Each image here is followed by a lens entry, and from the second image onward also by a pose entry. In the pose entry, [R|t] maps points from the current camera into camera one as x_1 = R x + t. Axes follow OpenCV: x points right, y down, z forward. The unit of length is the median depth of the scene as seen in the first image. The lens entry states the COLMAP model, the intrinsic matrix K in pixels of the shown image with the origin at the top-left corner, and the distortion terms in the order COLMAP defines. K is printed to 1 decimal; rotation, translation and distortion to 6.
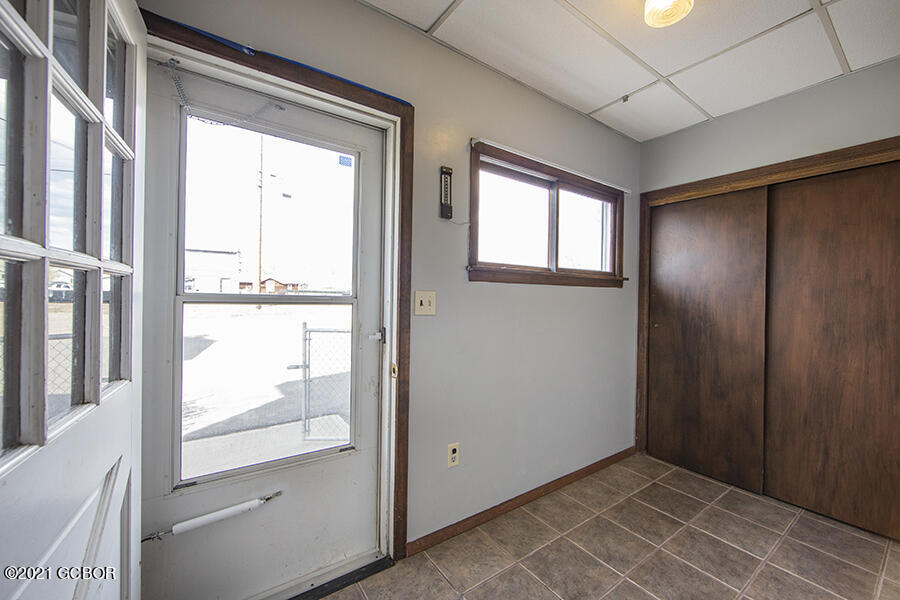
lens RADIAL K [[357.5, 0, 449.9], [0, 357.5, 298.5], [0, 0, 1]] dist [-0.013835, 0.001458]
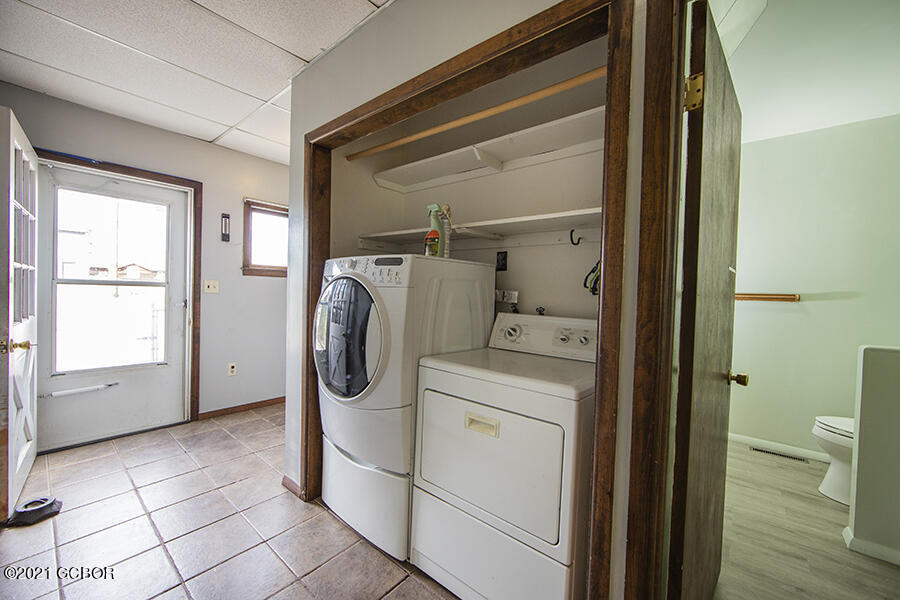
lens RADIAL K [[357.5, 0, 454.9], [0, 357.5, 297.1], [0, 0, 1]] dist [-0.013835, 0.001458]
pose [[0.964296, 0.006448, 0.264747, 0.682771], [-0.011834, 0.999754, 0.018751, 0.017224], [-0.264561, -0.021215, 0.964136, -1.160695]]
